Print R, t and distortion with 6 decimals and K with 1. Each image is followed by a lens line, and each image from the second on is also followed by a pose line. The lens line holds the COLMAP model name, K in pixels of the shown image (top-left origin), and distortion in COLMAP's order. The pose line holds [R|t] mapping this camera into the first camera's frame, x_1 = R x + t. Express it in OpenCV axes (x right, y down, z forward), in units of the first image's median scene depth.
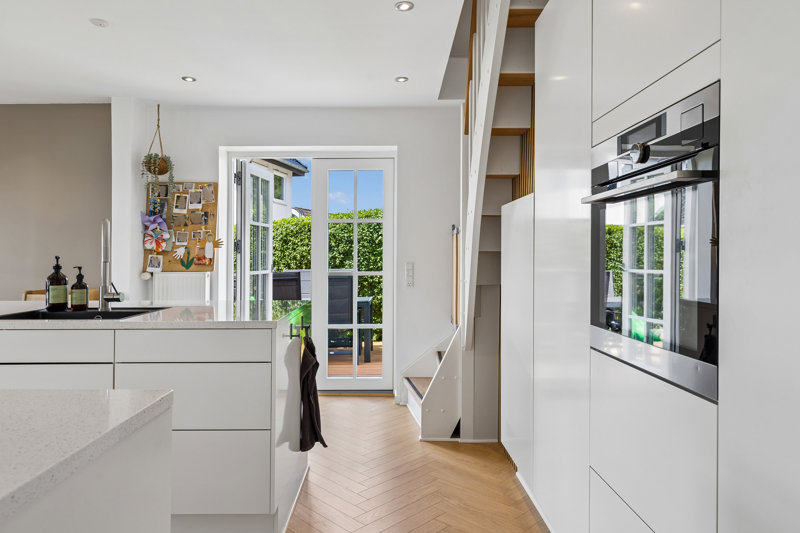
lens RADIAL K [[531.8, 0, 397.7], [0, 531.8, 254.9], [0, 0, 1]] dist [0.003314, 0.000718]
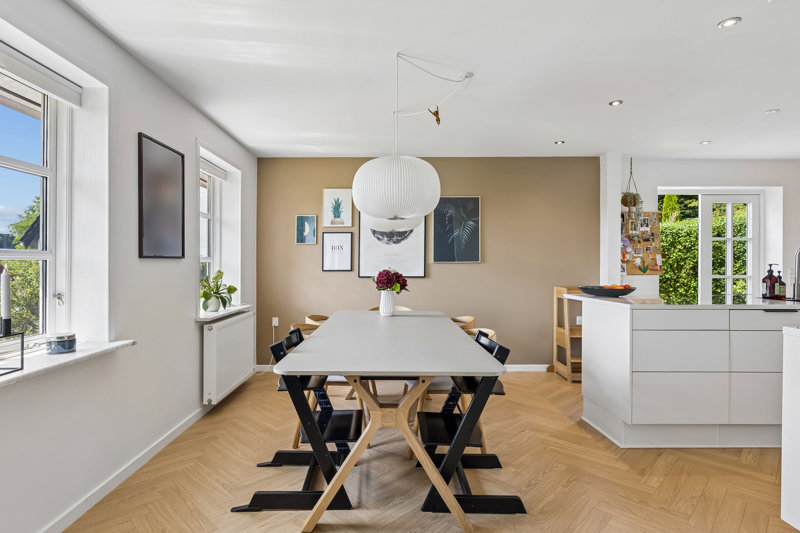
lens RADIAL K [[423.8, 0, 400.0], [0, 423.8, 266.5], [0, 0, 1]] dist [-0.001669, -0.000334]
pose [[0.999896, -0.000951, 0.014395, -1.056698], [0.000840, 0.999970, 0.007722, -0.000218], [-0.014402, -0.007709, 0.999867, -0.125911]]
